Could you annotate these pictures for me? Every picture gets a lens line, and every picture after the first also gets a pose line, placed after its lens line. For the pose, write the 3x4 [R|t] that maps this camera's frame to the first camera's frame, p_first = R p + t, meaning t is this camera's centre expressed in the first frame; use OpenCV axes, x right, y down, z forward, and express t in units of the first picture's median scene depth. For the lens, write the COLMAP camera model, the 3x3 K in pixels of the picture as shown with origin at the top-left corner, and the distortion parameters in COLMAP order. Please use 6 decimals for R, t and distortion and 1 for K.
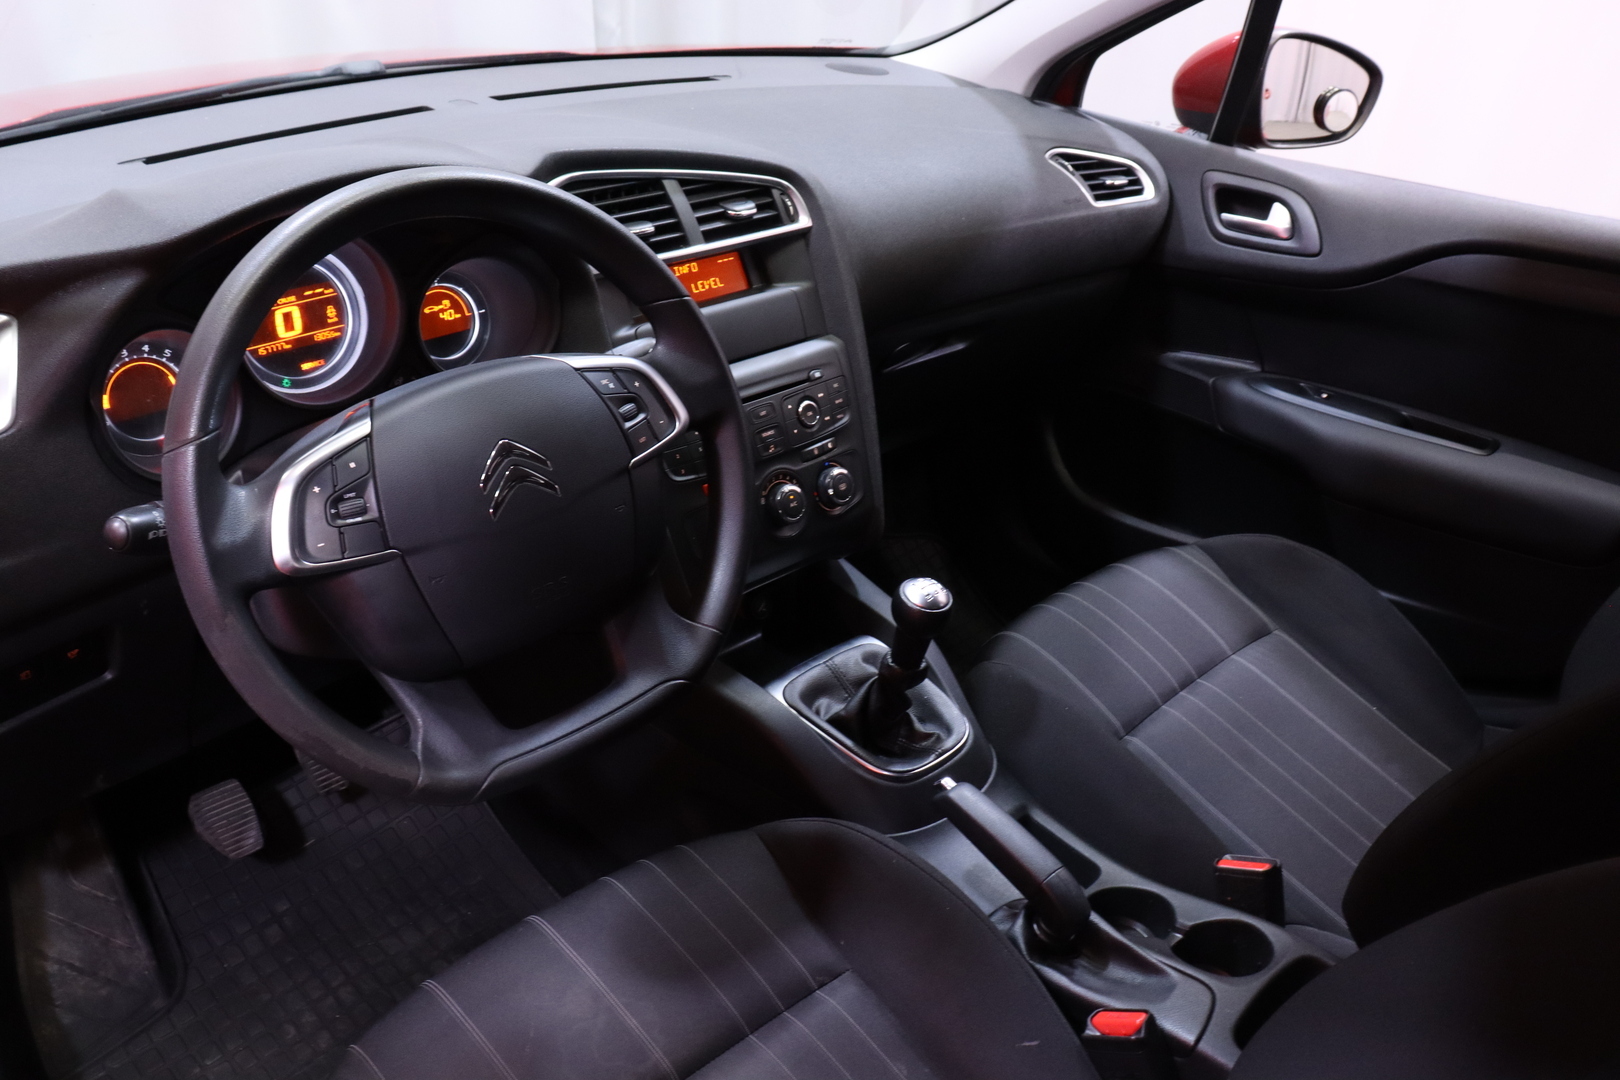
lens RADIAL K [[1341.4, 0, 809.7], [0, 1341.4, 558.7], [0, 0, 1]] dist [-0.180886, 0.165395]
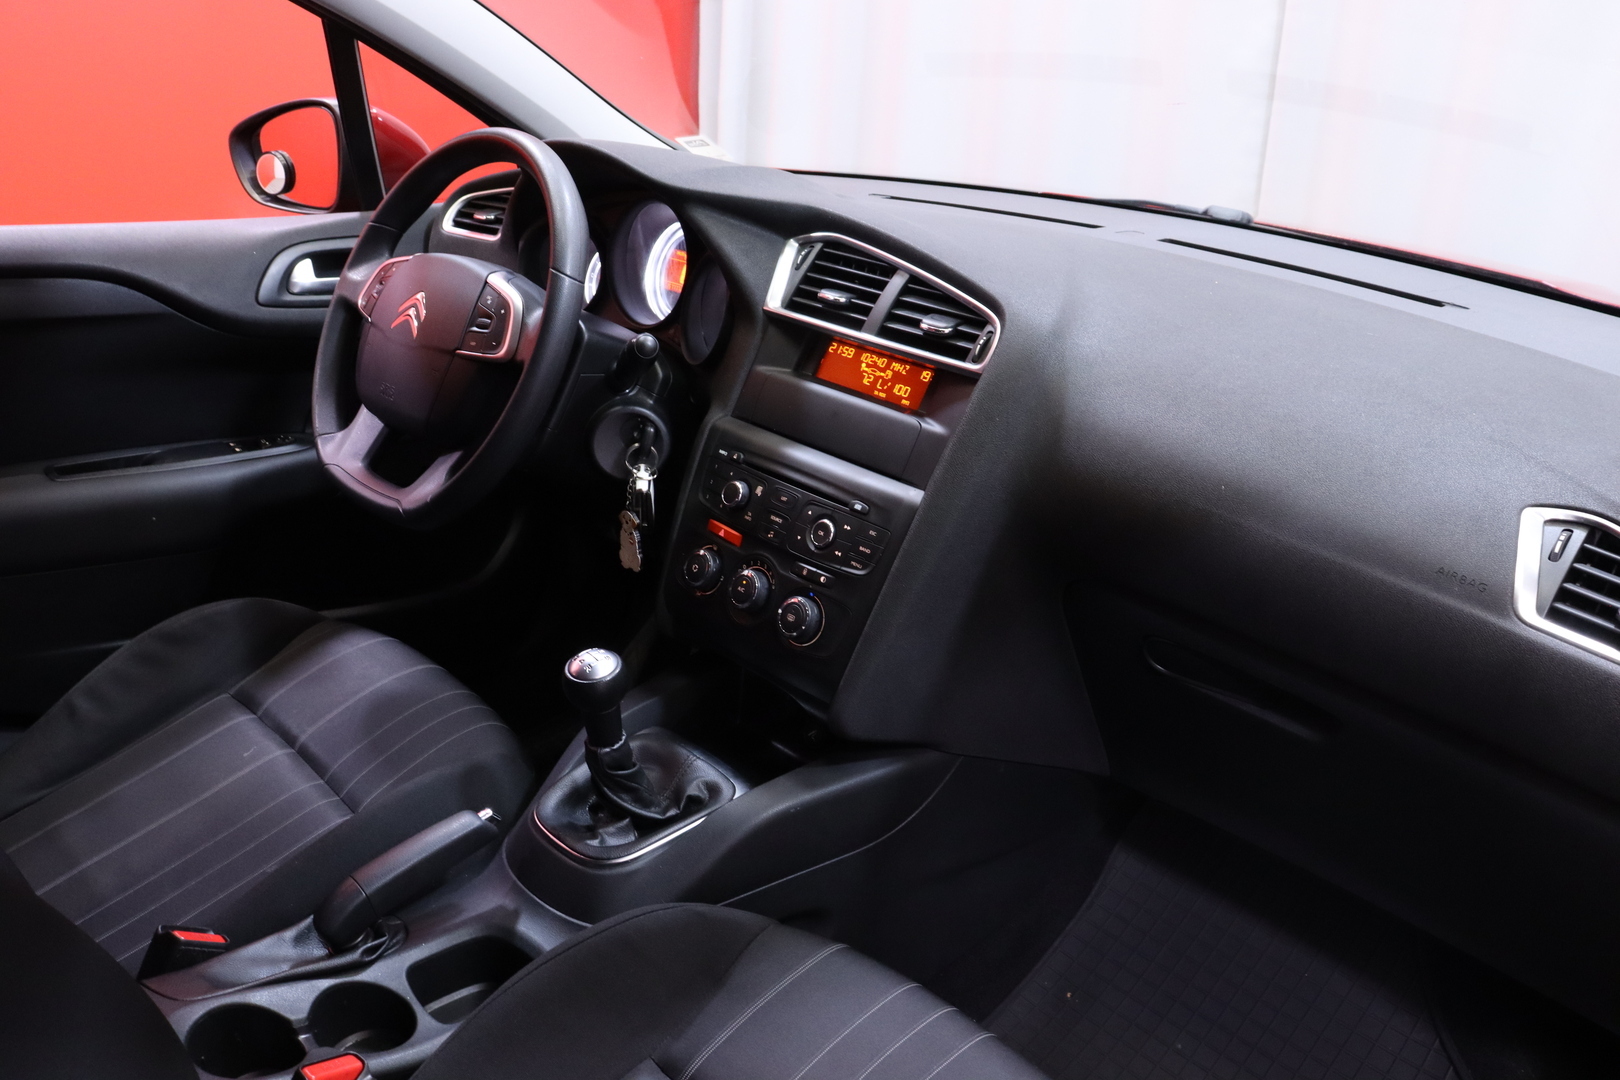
lens RADIAL K [[1379.8, 0, 810.0], [0, 1379.8, 540.0], [0, 0, 1]] dist [-0.193321, 0.203343]
pose [[-0.050036, 0.313577, -0.948244, 0.898846], [-0.536811, 0.792188, 0.290296, -0.376754], [0.842217, 0.523553, 0.128693, 0.889564]]
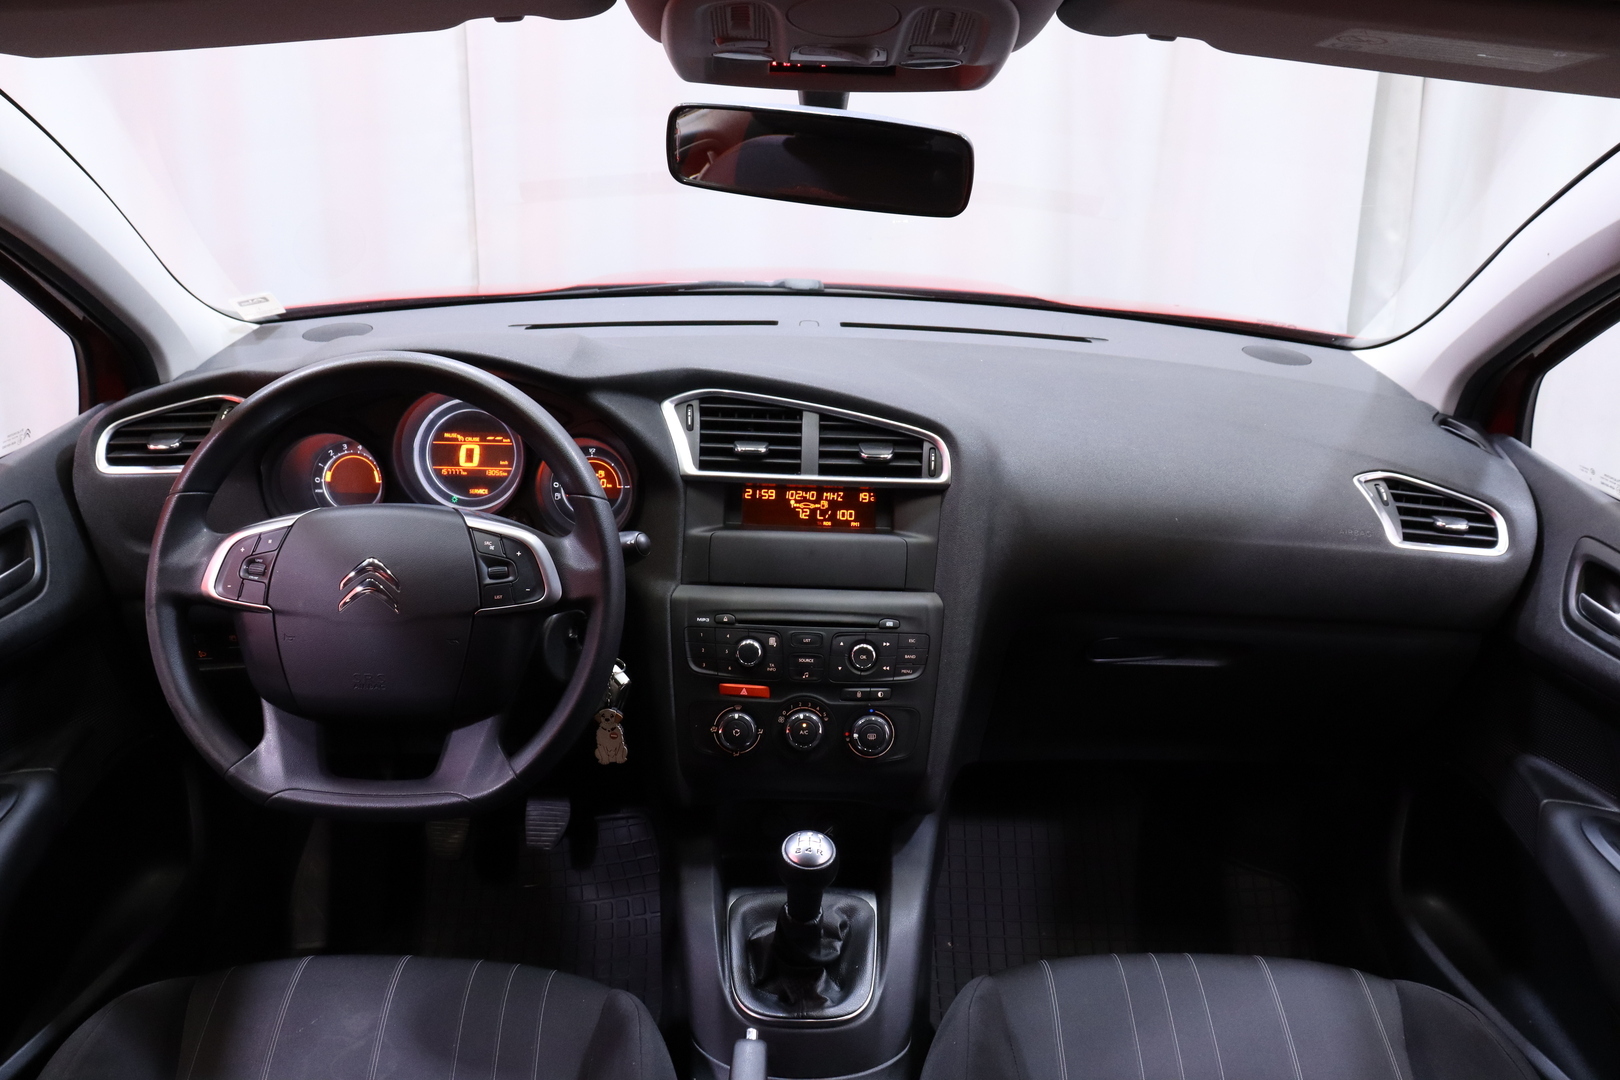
lens RADIAL K [[1379.8, 0, 810.0], [0, 1379.8, 540.0], [0, 0, 1]] dist [-0.193321, 0.203343]
pose [[0.710594, 0.227115, -0.665940, 0.659640], [-0.344603, 0.937522, -0.047974, -0.129879], [0.613437, 0.263575, 0.744462, 0.174162]]
